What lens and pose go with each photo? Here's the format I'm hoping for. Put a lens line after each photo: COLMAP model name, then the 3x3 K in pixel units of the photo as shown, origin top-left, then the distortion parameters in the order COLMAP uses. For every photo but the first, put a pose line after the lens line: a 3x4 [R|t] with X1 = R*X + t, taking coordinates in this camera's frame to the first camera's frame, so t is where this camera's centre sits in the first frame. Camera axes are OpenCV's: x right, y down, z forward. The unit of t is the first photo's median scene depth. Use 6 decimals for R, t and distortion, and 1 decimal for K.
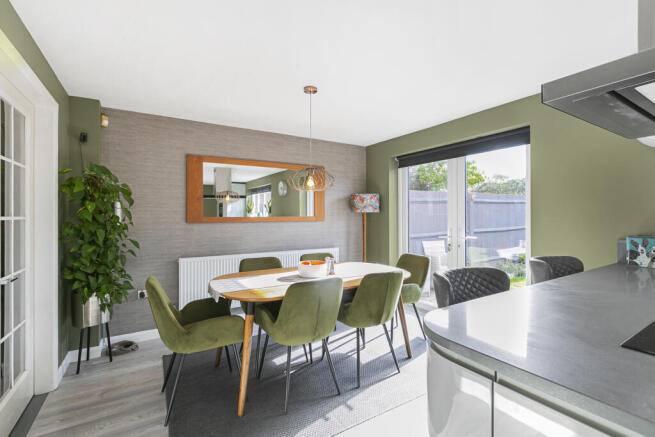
lens RADIAL K [[292.3, 0, 328.8], [0, 292.3, 215.3], [0, 0, 1]] dist [-0.005344, -0.000752]
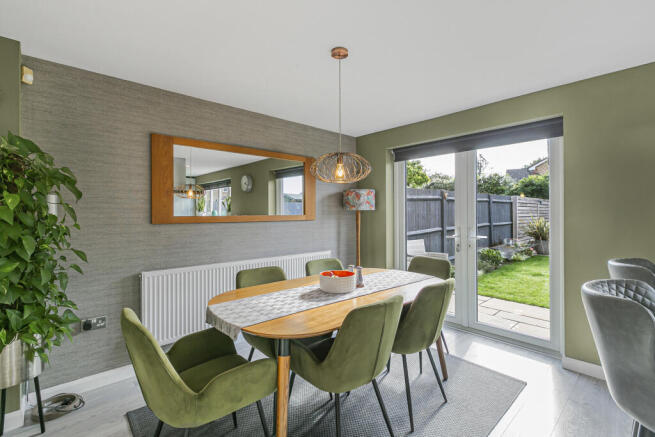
lens RADIAL K [[292.3, 0, 324.0], [0, 292.3, 214.1], [0, 0, 1]] dist [-0.005344, -0.000752]
pose [[0.983108, -0.002856, 0.183002, -0.214252], [0.002752, 0.999996, 0.000819, 0.000951], [-0.183004, -0.000301, 0.983112, 0.207399]]
